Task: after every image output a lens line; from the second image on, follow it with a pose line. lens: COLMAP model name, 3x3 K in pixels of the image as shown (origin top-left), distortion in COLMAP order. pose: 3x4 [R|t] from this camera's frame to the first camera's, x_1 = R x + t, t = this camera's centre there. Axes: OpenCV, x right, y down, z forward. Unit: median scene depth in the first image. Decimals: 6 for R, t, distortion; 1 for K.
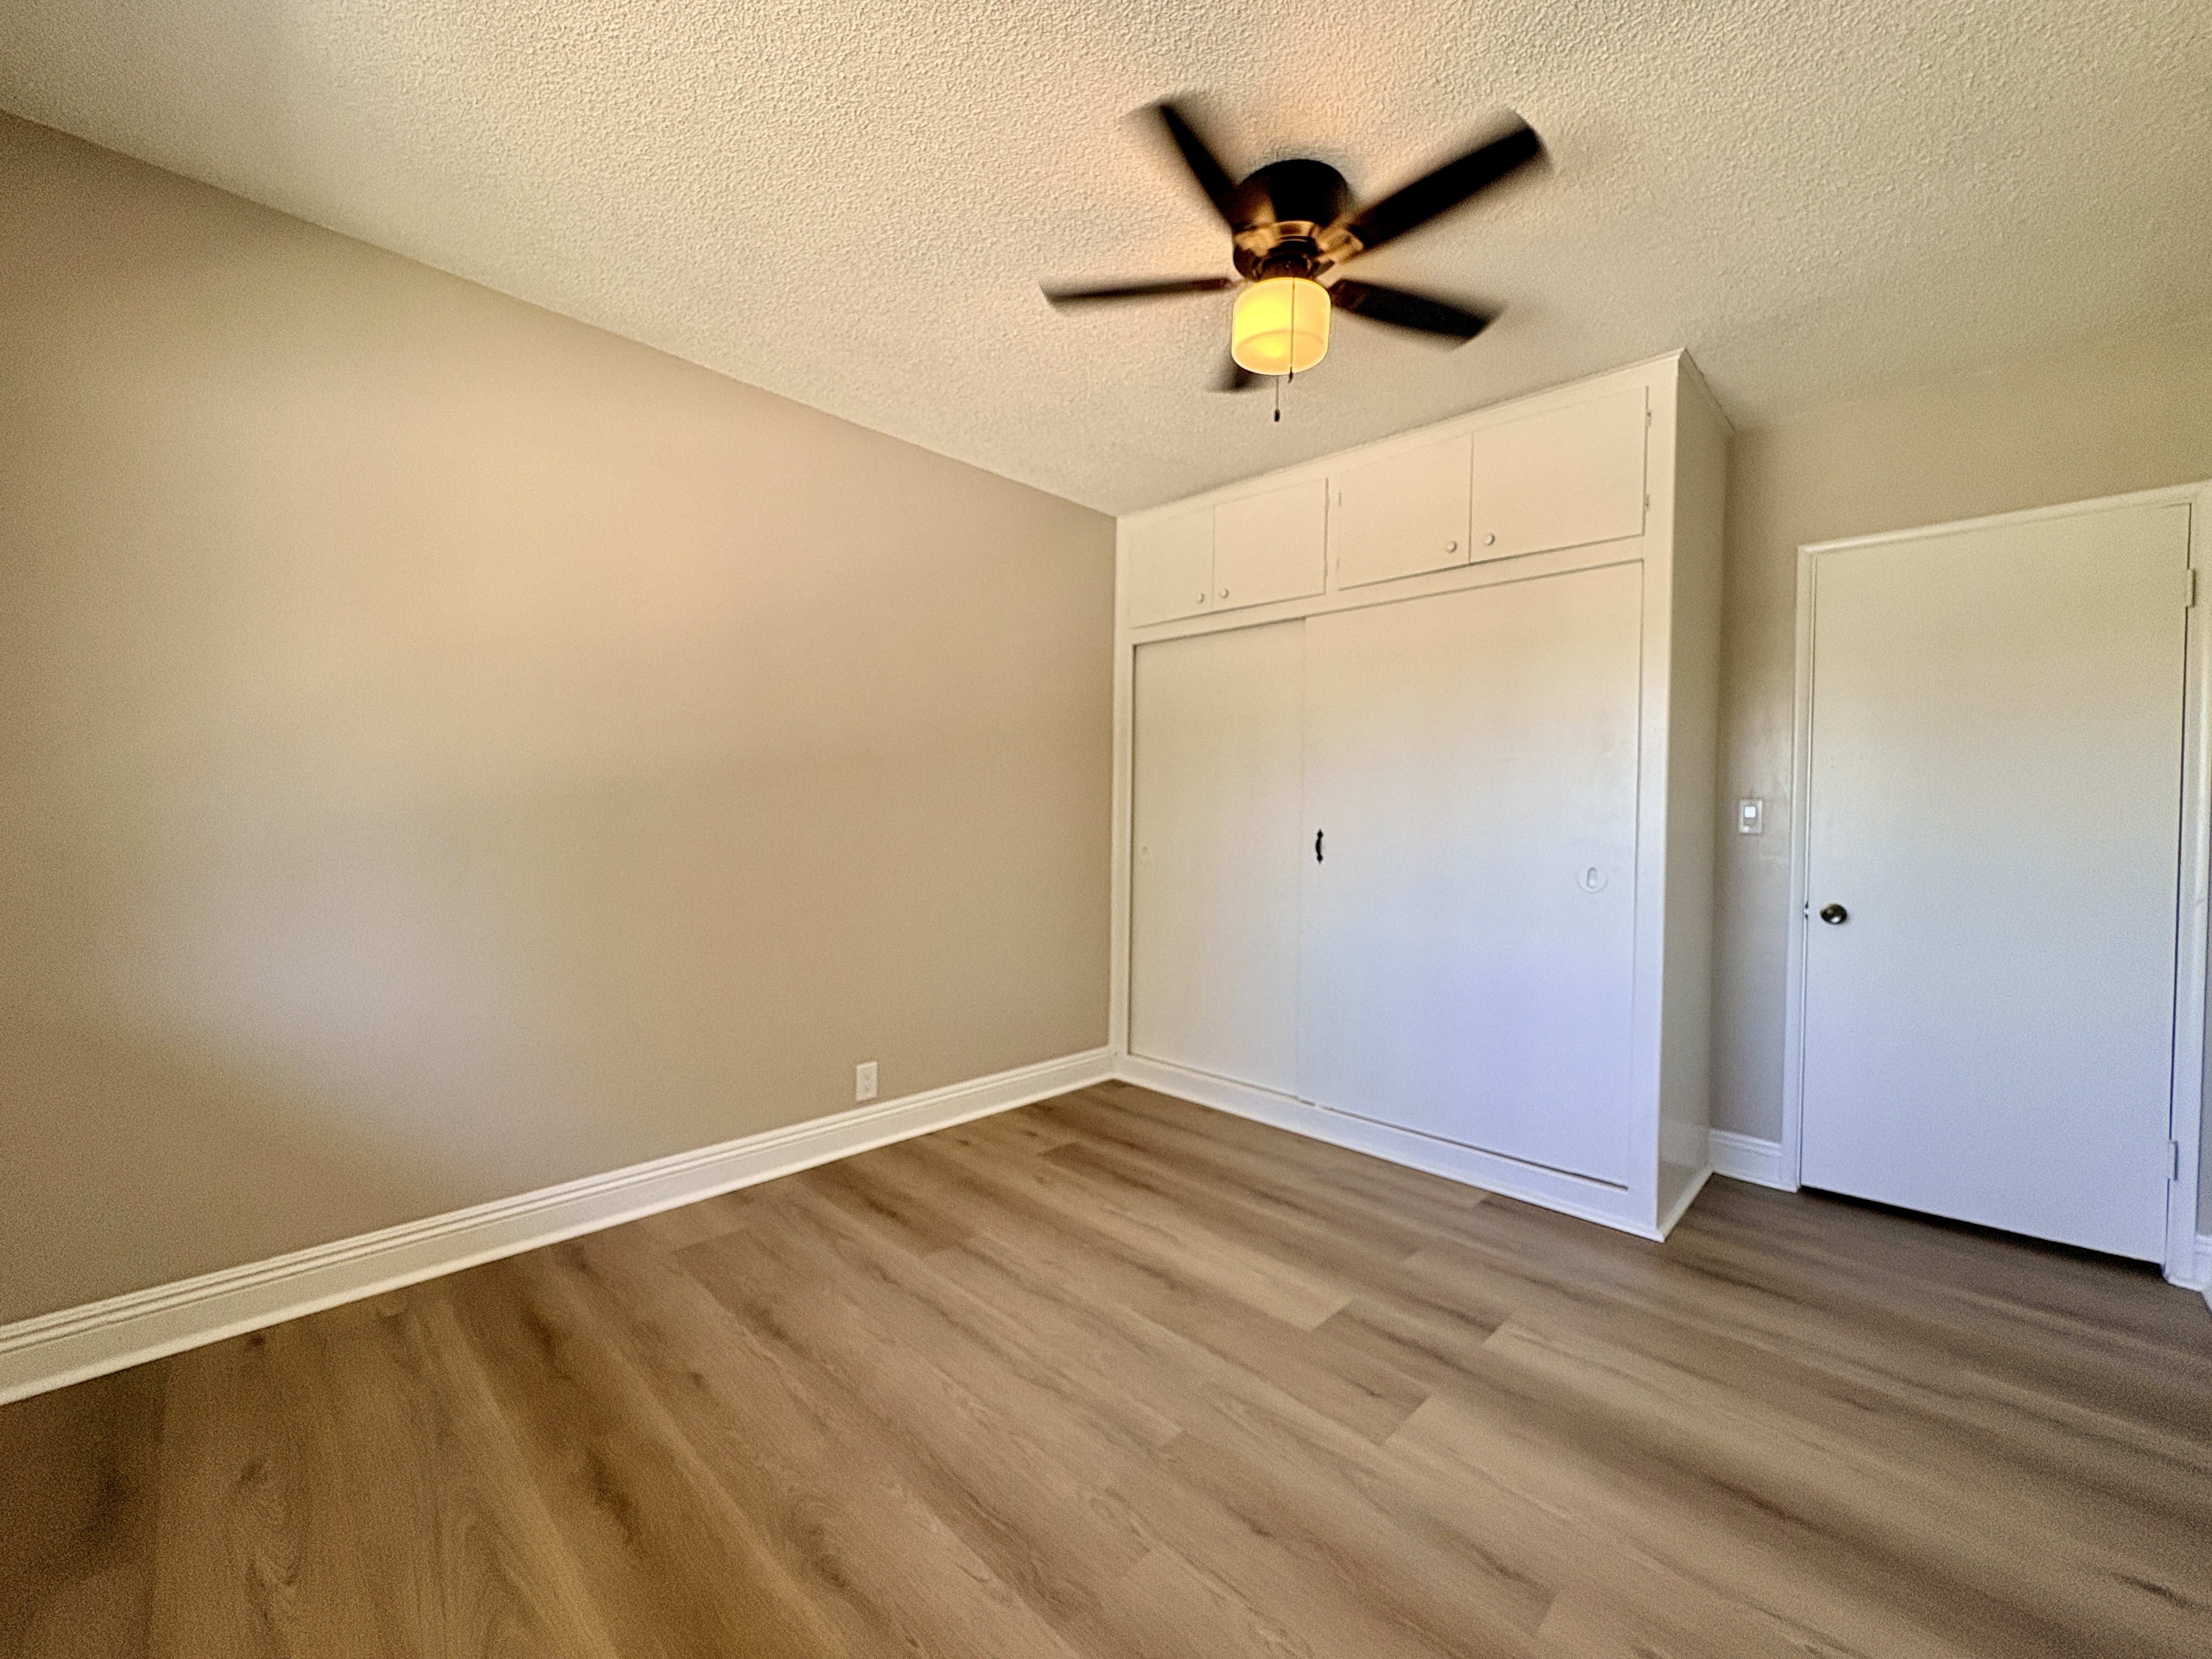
lens RADIAL K [[888.1, 0, 1094.3], [0, 888.1, 825.4], [0, 0, 1]] dist [0.000165, 0.000190]
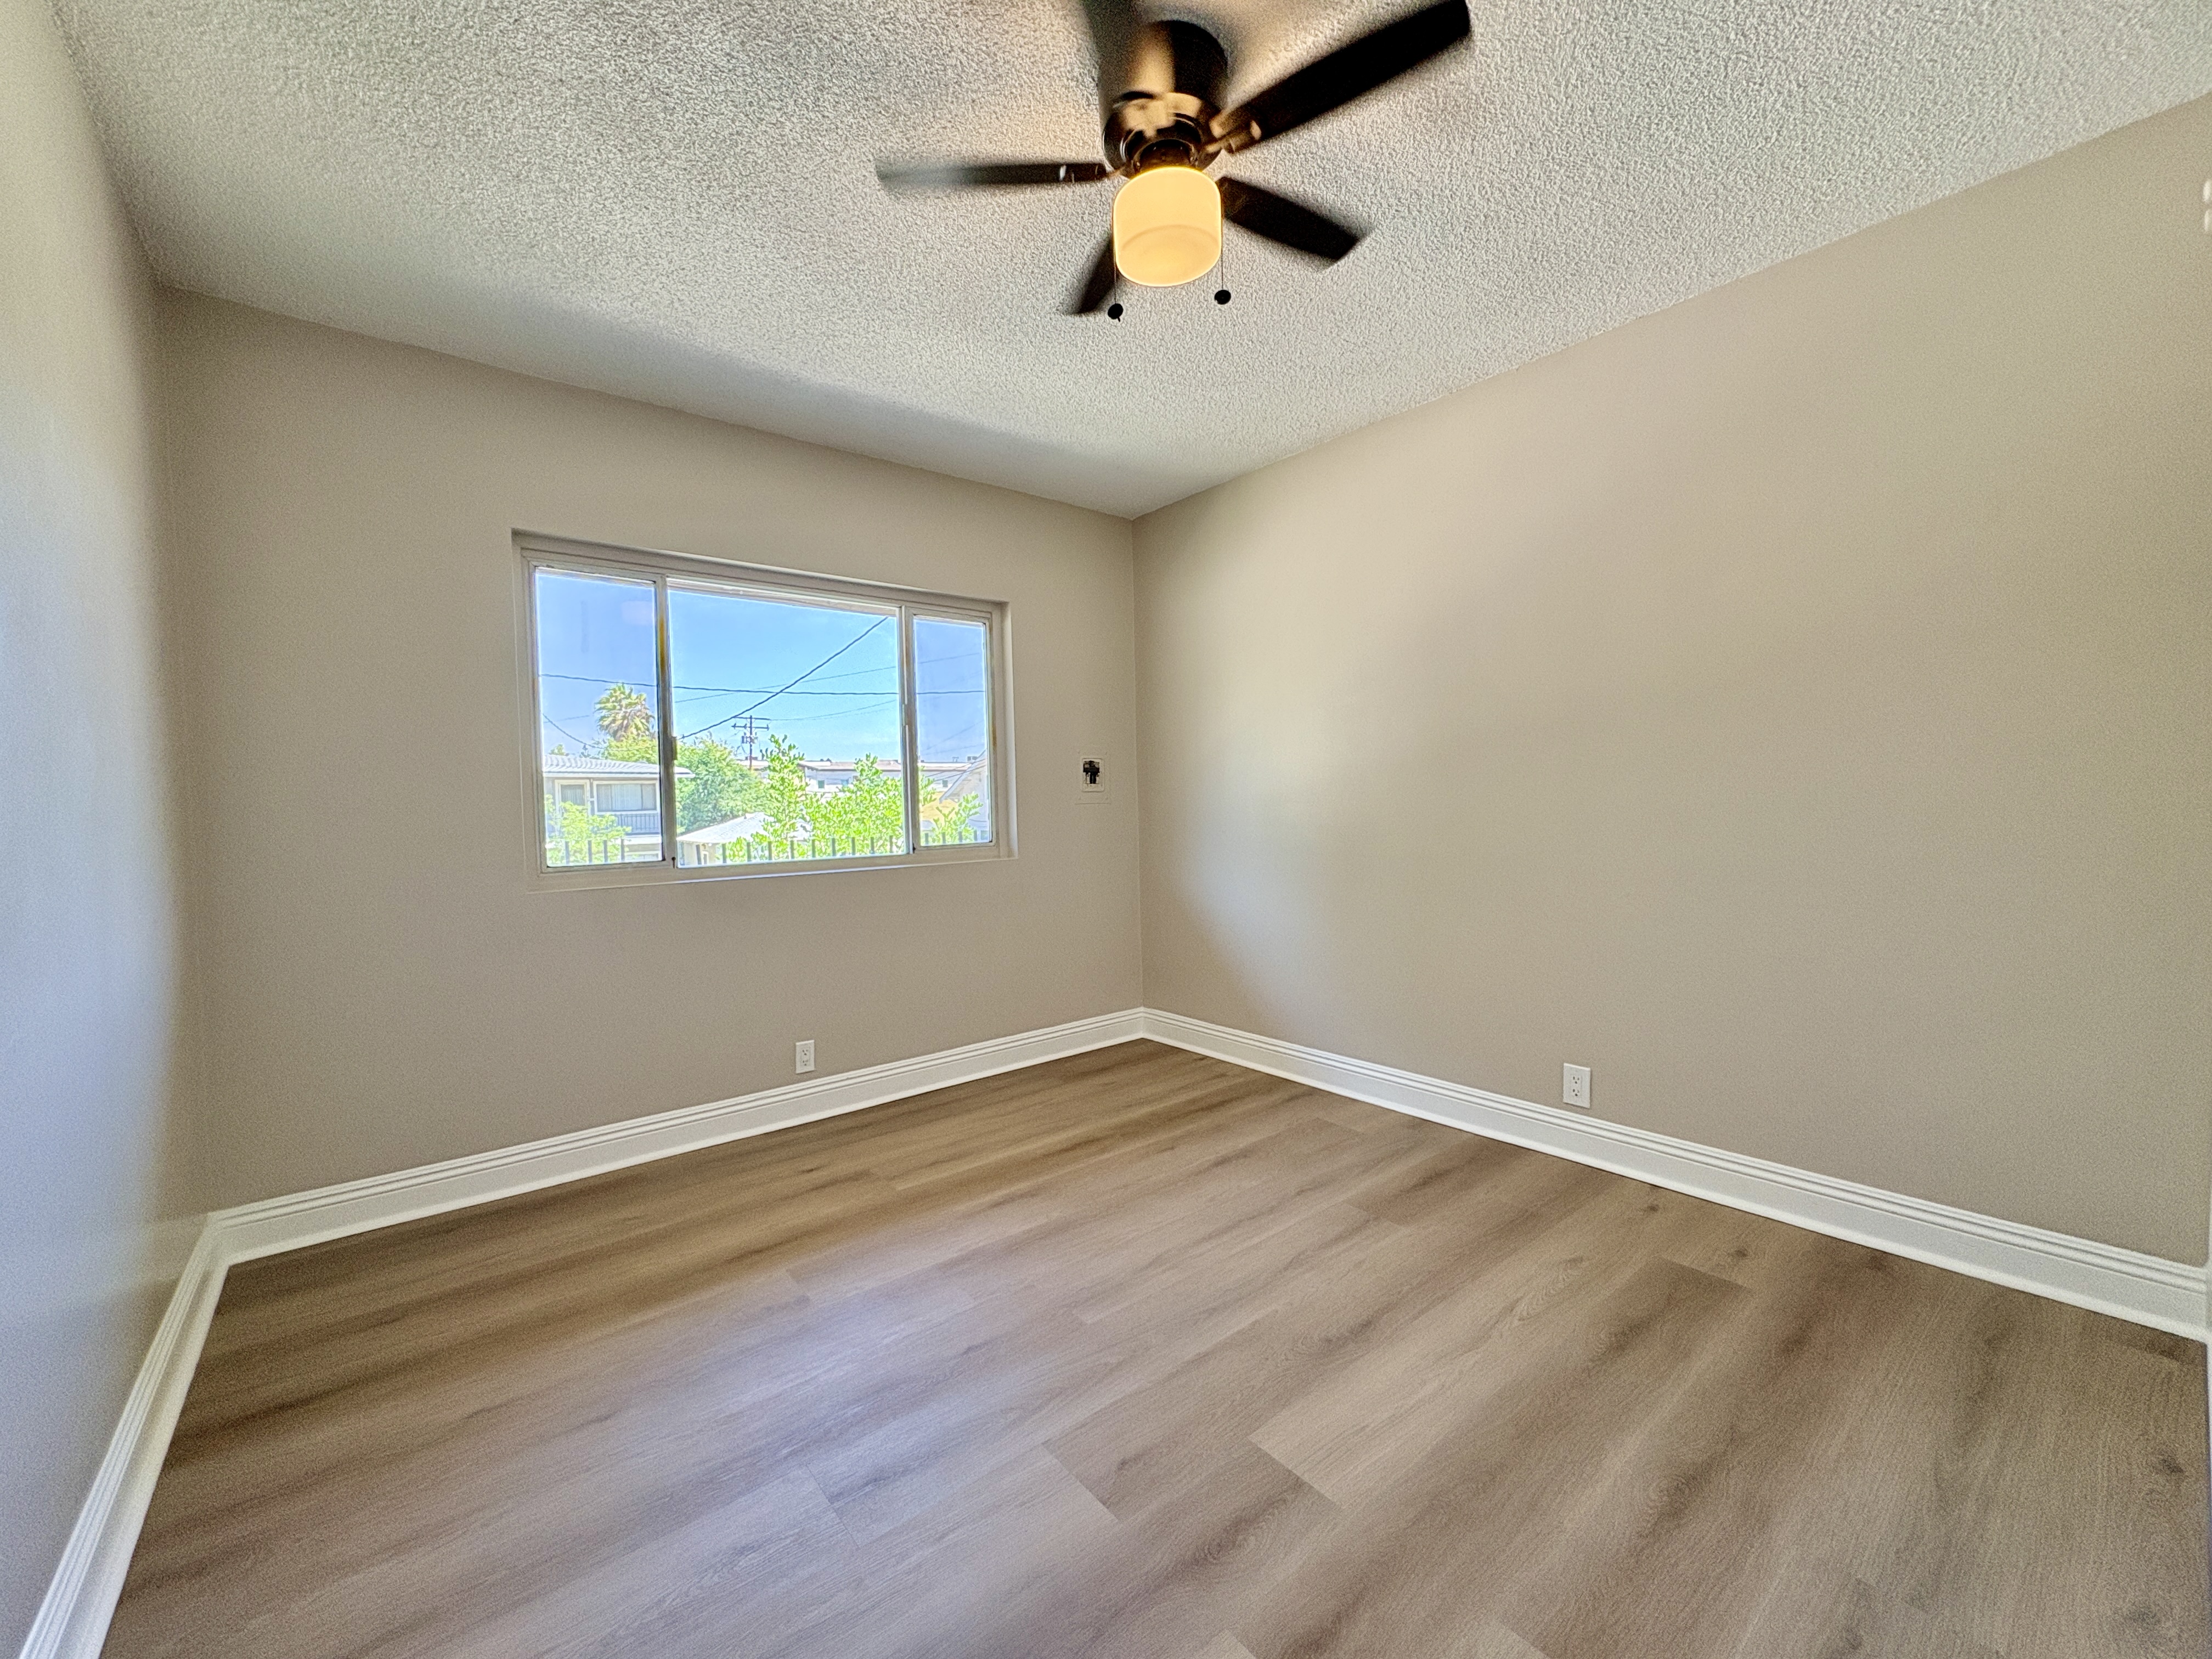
lens RADIAL K [[888.1, 0, 1108.2], [0, 888.1, 829.2], [0, 0, 1]] dist [0.000165, 0.000190]
pose [[-0.110540, 0.022339, -0.993621, 0.940910], [0.011799, 0.999706, 0.021163, 0.011475], [0.993802, -0.009384, -0.110771, 0.888225]]
